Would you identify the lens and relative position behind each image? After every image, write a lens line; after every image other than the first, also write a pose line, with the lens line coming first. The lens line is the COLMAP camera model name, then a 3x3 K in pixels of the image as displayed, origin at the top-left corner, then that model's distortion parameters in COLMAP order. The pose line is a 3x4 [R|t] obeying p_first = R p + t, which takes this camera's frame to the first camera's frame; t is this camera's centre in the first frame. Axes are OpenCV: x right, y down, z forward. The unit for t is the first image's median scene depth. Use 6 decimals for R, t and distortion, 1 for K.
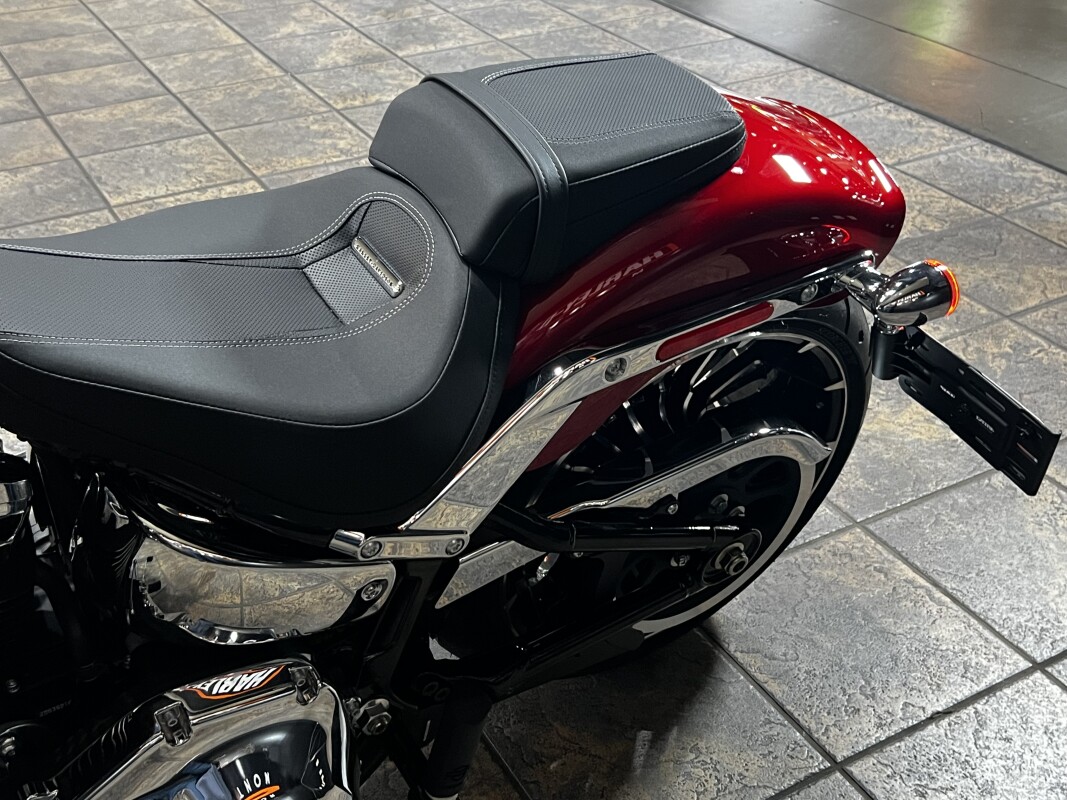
lens RADIAL K [[1266.5, 0, 533.5], [0, 1266.5, 400.0], [0, 0, 1]] dist [0.019889, -0.004719]
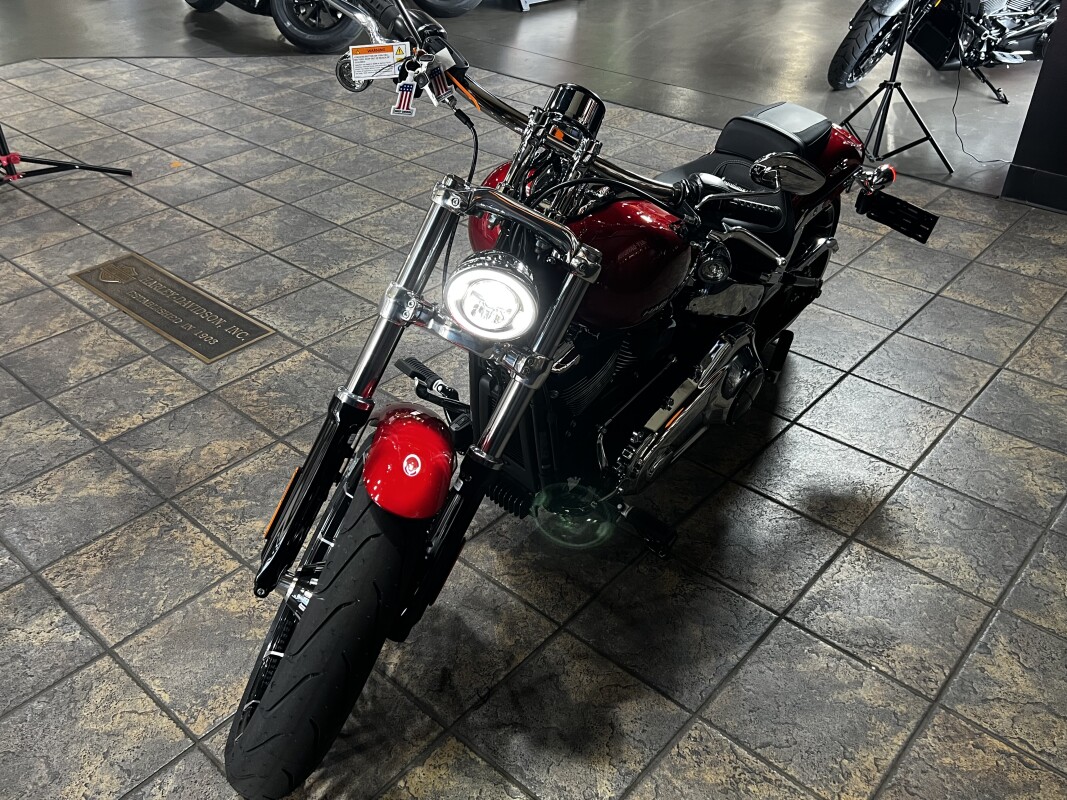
lens RADIAL K [[933.1, 0, 533.5], [0, 933.1, 400.0], [0, 0, 1]] dist [0.007262, 0.002095]
pose [[0.949023, -0.181533, 0.257684, -0.348944], [0.172550, 0.983335, 0.057257, 0.048529], [-0.263784, -0.009875, 0.964531, -0.270587]]
